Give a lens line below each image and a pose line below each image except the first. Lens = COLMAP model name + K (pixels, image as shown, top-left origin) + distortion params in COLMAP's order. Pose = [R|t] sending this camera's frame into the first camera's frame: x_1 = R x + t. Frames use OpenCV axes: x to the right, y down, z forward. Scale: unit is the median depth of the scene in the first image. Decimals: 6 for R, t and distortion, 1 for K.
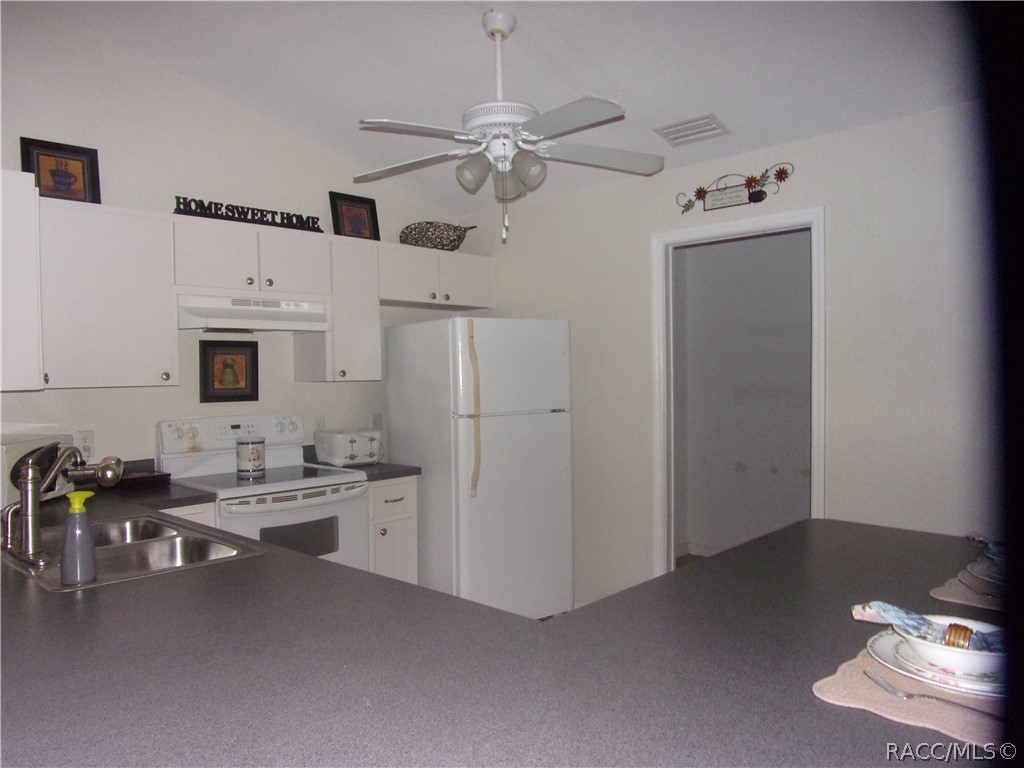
lens RADIAL K [[736.3, 0, 482.3], [0, 736.3, 387.8], [0, 0, 1]] dist [-0.051211, 0.038118]
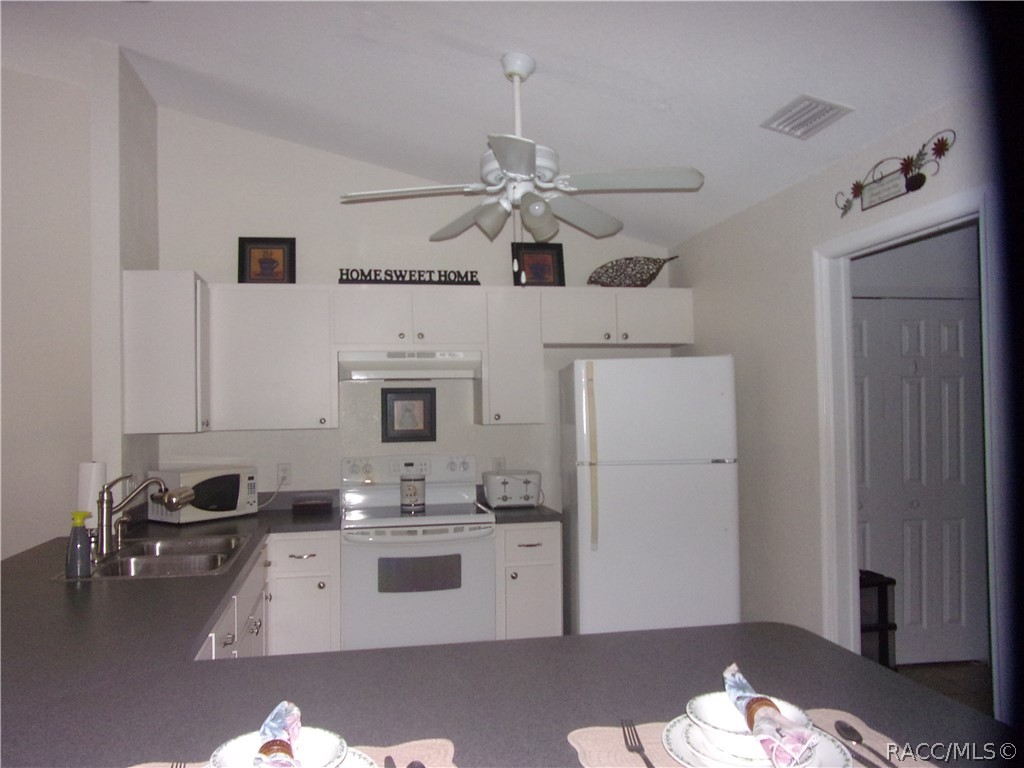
lens RADIAL K [[731.1, 0, 495.3], [0, 731.1, 400.8], [0, 0, 1]] dist [-0.000510, 0.001159]
pose [[0.825592, -0.005535, -0.564240, 0.417772], [-0.007808, 0.999744, -0.021232, -0.022415], [0.564213, 0.021935, 0.825338, 0.149795]]
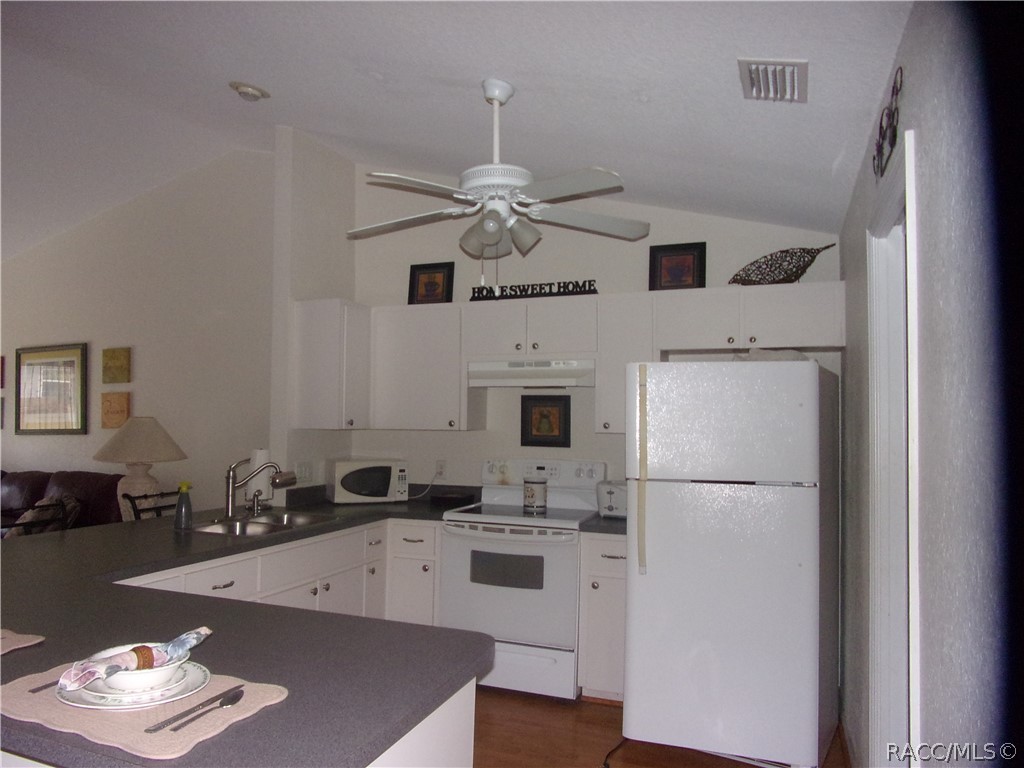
lens RADIAL K [[738.1, 0, 491.7], [0, 738.1, 395.9], [0, 0, 1]] dist [0.004680, -0.000889]
pose [[0.397682, -0.006708, -0.917499, 0.744823], [-0.034913, 0.999138, -0.022438, -0.034849], [0.916859, 0.040955, 0.397106, 0.462504]]
